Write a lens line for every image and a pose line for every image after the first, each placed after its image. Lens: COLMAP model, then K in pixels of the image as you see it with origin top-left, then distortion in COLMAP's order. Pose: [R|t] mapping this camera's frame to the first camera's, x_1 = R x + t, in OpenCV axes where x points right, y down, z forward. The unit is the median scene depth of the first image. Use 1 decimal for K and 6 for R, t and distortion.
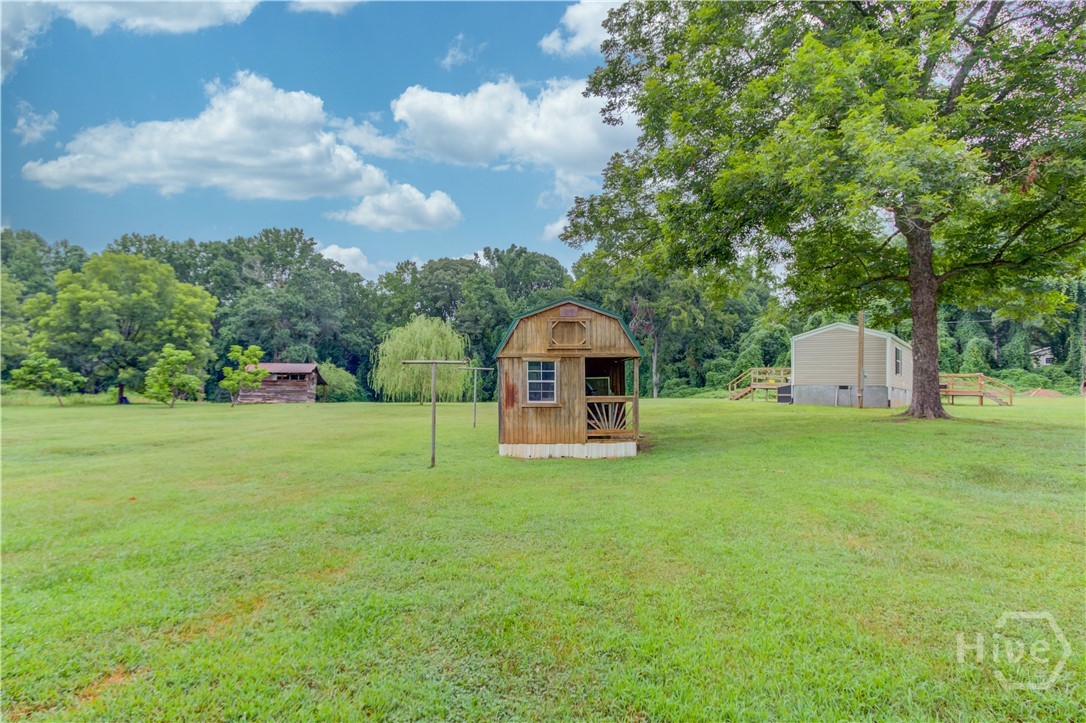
lens RADIAL K [[541.0, 0, 551.7], [0, 541.0, 363.9], [0, 0, 1]] dist [0.022502, 0.000627]
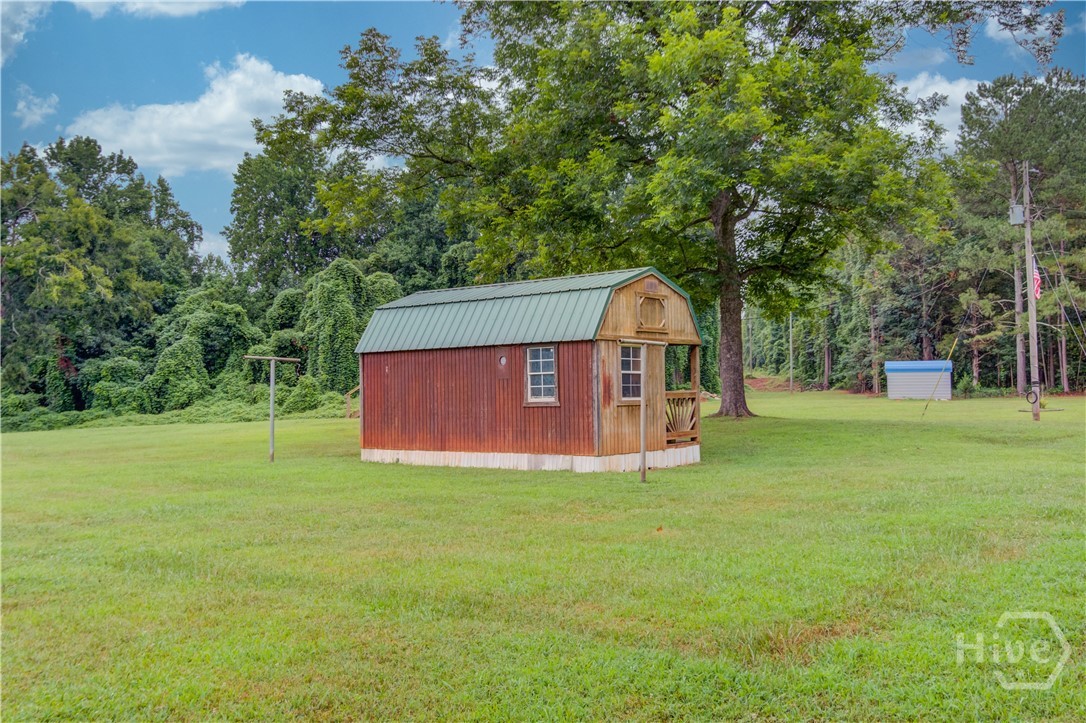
lens RADIAL K [[913.5, 0, 543.0], [0, 913.5, 361.5], [0, 0, 1]] dist [0.139883, 0.000630]
pose [[0.663433, 0.016013, 0.748064, -0.141657], [-0.008211, 0.999867, -0.014121, 0.004758], [-0.748190, 0.003226, 0.663476, 0.029616]]
